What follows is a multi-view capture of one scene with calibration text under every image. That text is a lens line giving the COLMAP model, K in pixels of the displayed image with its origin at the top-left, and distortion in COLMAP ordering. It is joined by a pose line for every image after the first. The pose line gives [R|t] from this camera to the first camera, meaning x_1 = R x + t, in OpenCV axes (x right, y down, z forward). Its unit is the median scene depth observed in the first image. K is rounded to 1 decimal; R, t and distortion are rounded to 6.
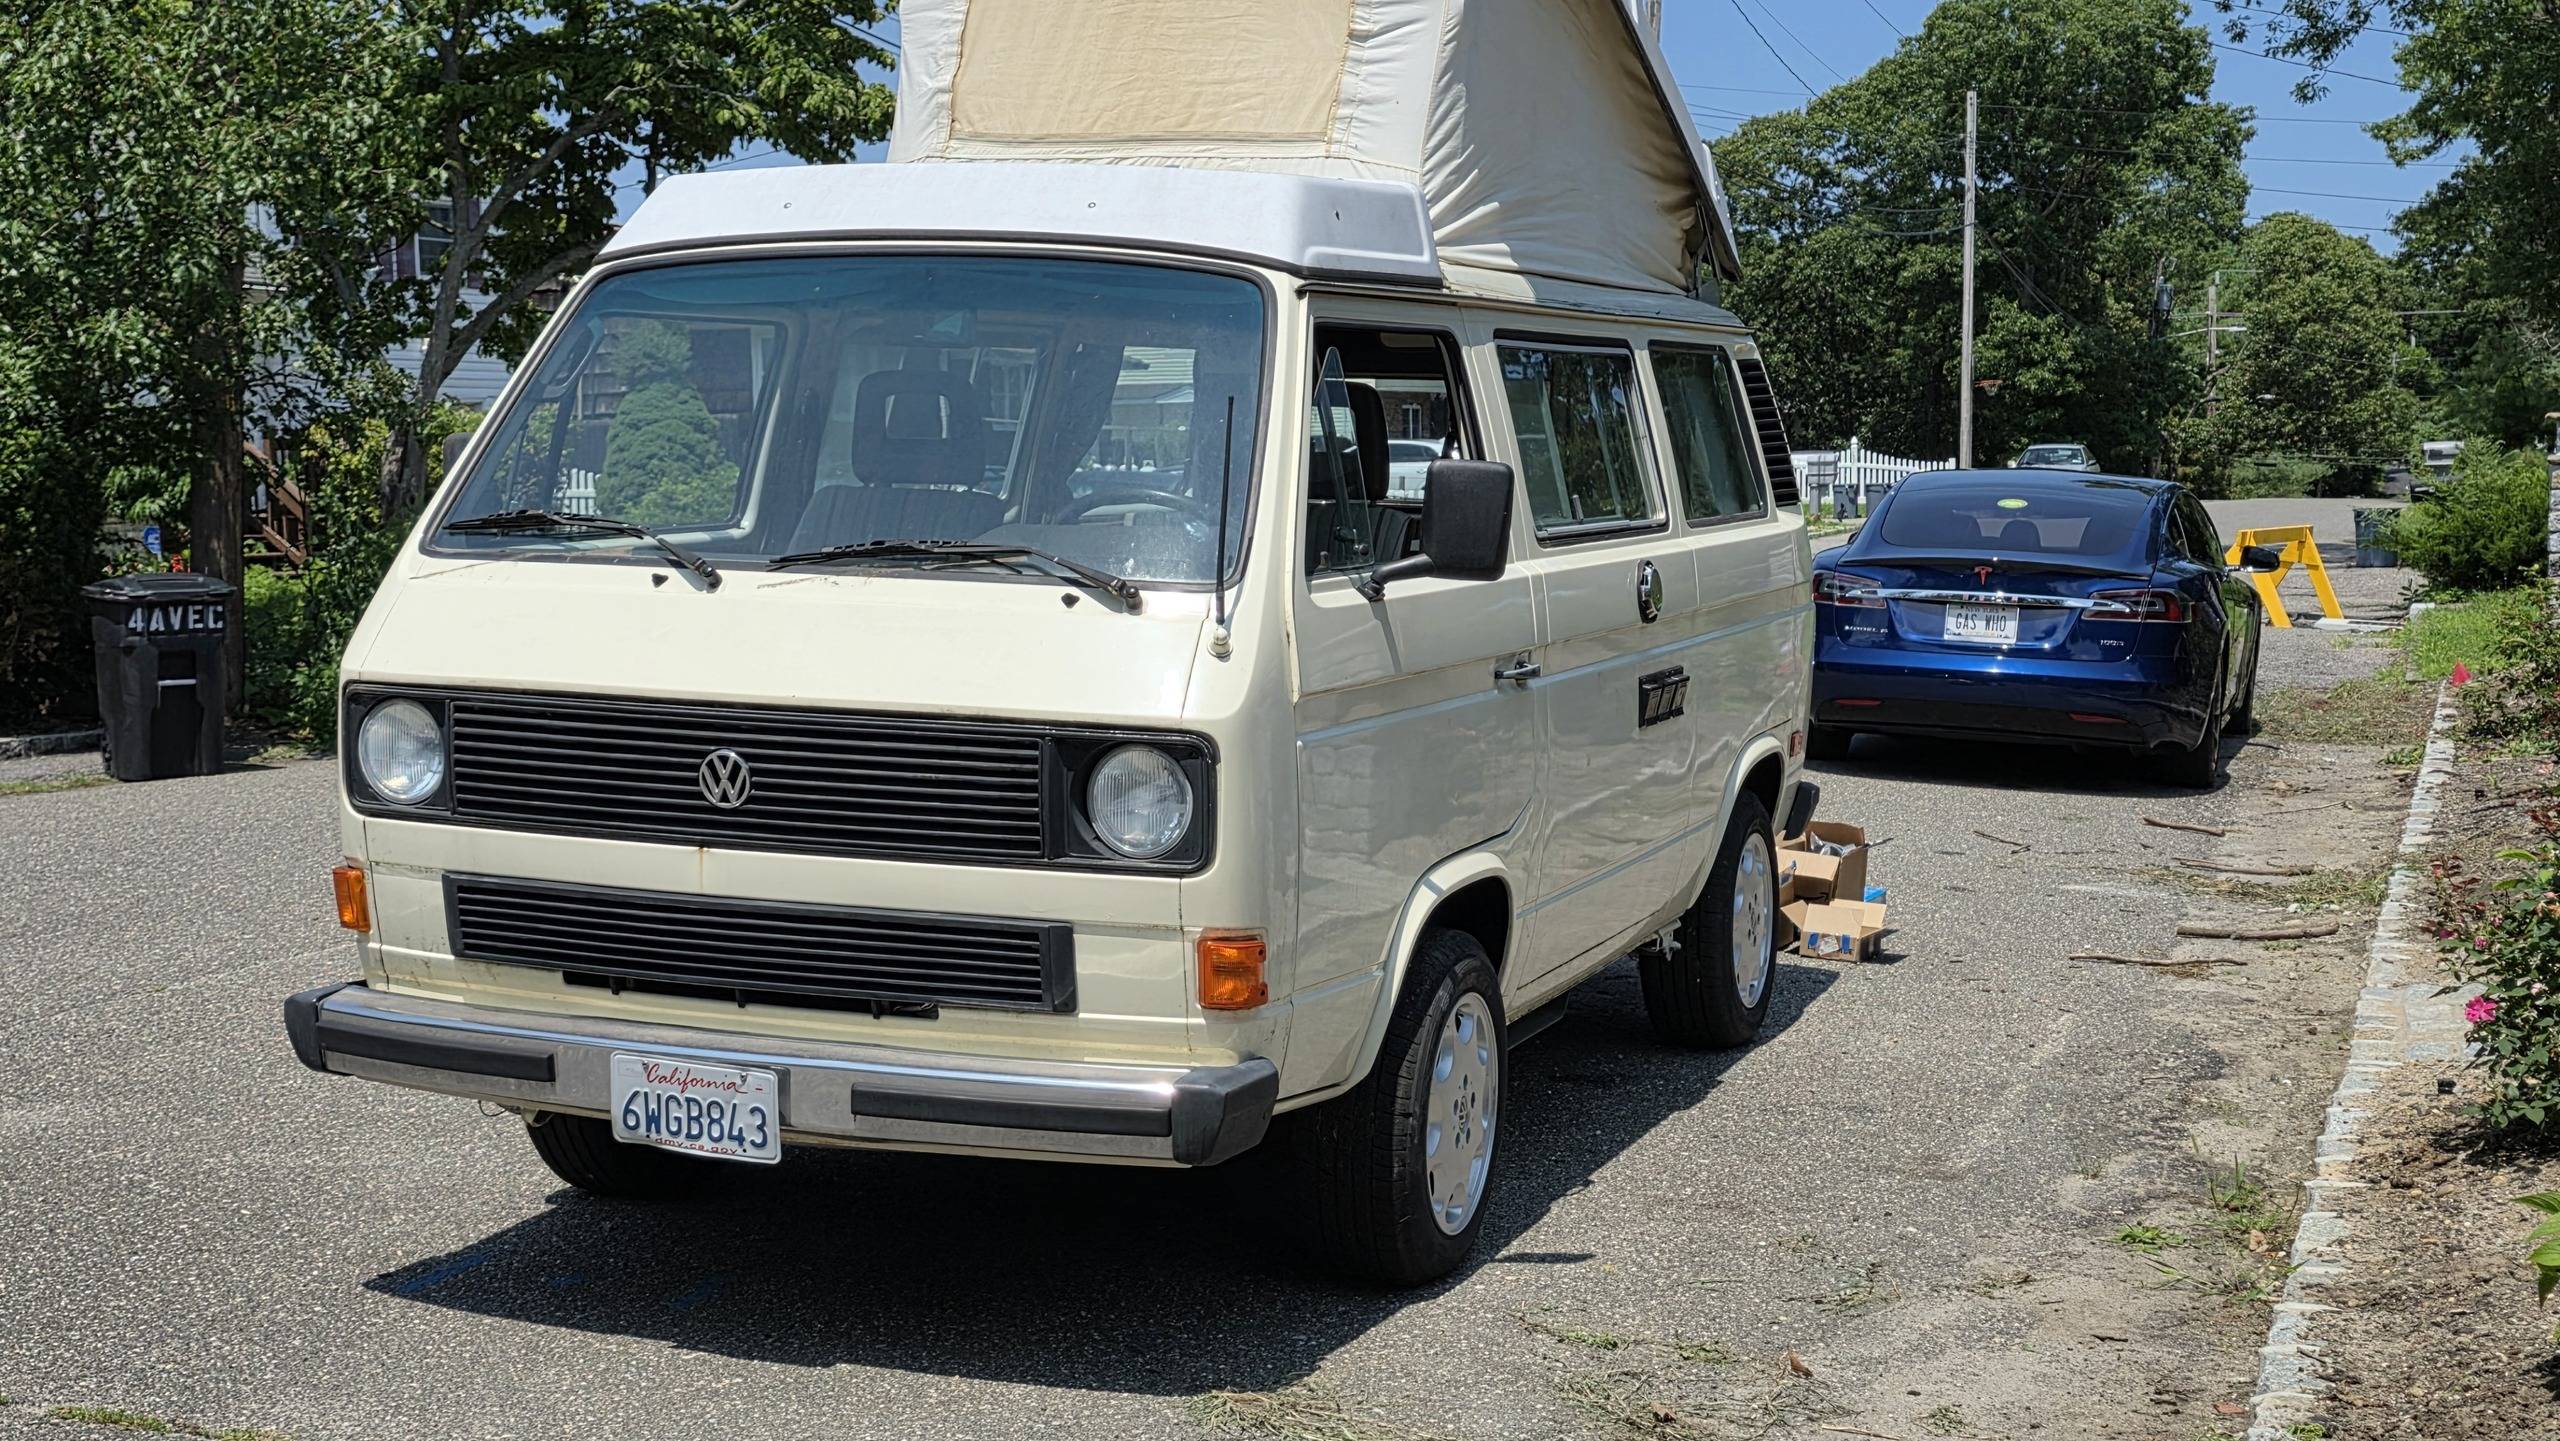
lens RADIAL K [[3280.6, 0, 1268.0], [0, 3280.6, 718.1], [0, 0, 1]] dist [0.166750, -0.499853]
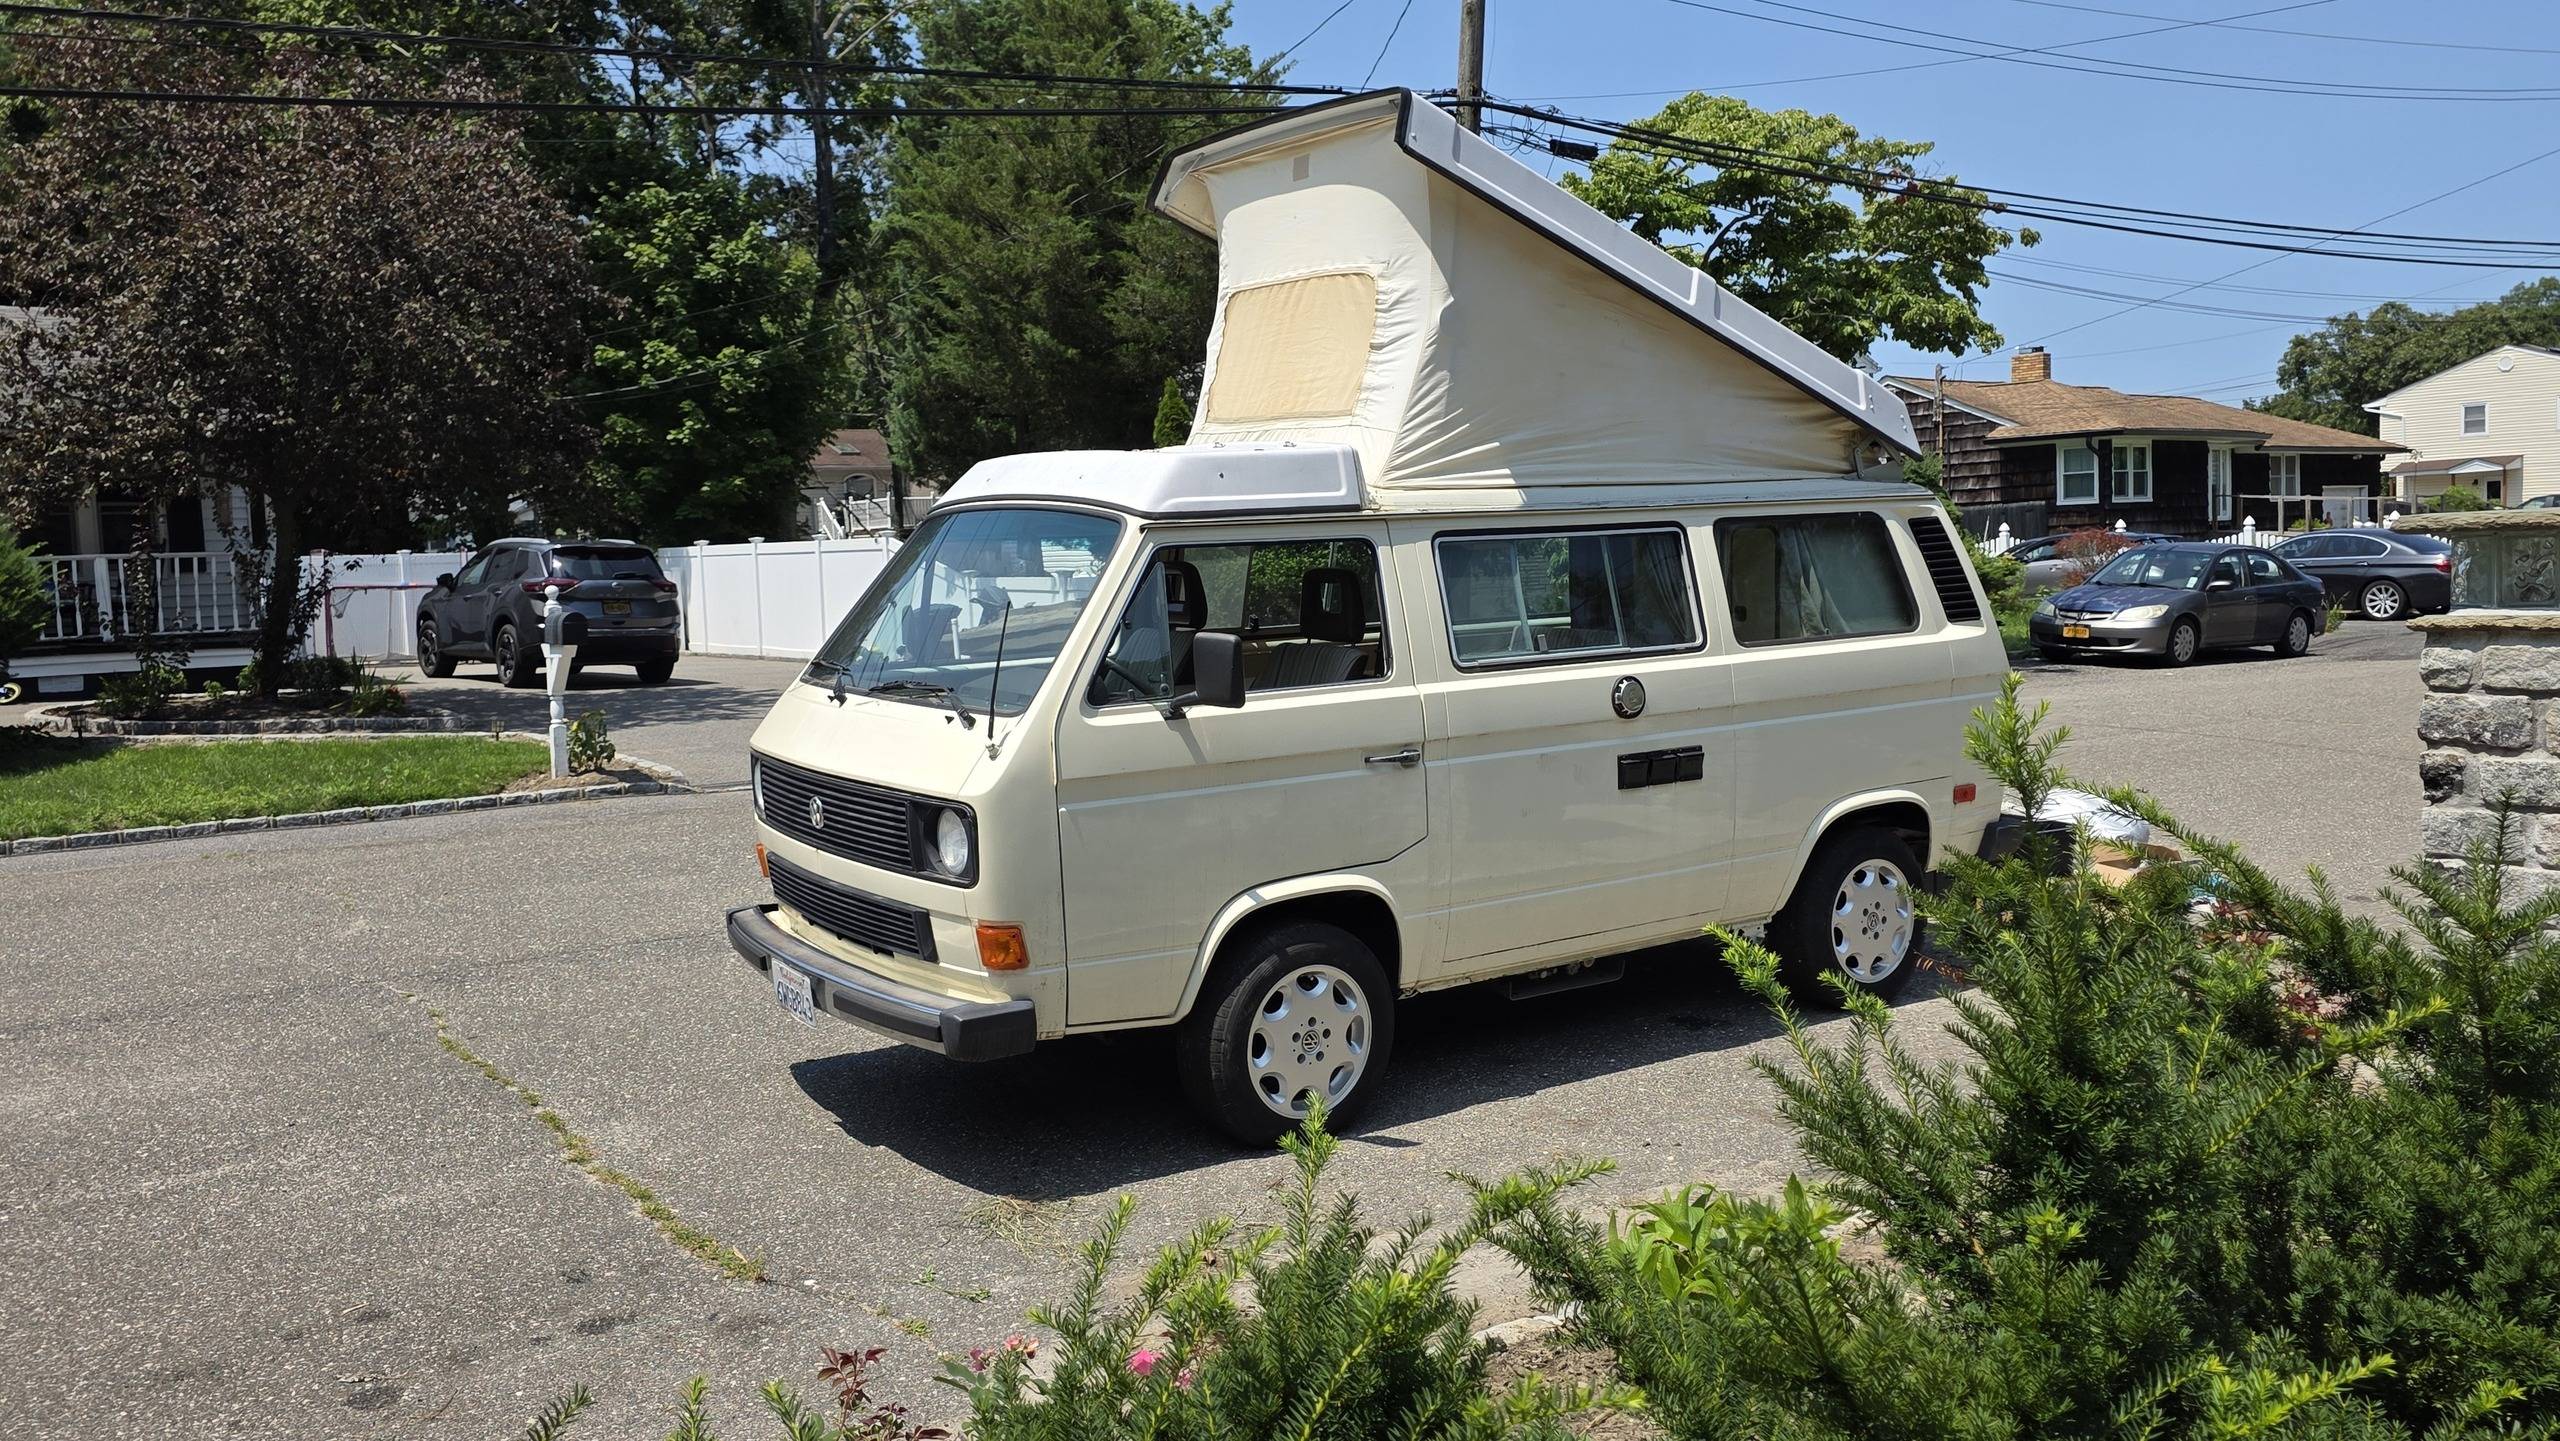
lens RADIAL K [[1984.6, 0, 1273.7], [0, 1984.6, 687.5], [0, 0, 1]] dist [0.101214, -0.147048]
pose [[0.826962, 0.019903, -0.561905, 0.629166], [-0.018400, 0.999796, 0.008333, -0.061488], [0.561957, 0.003448, 0.827160, 0.226440]]
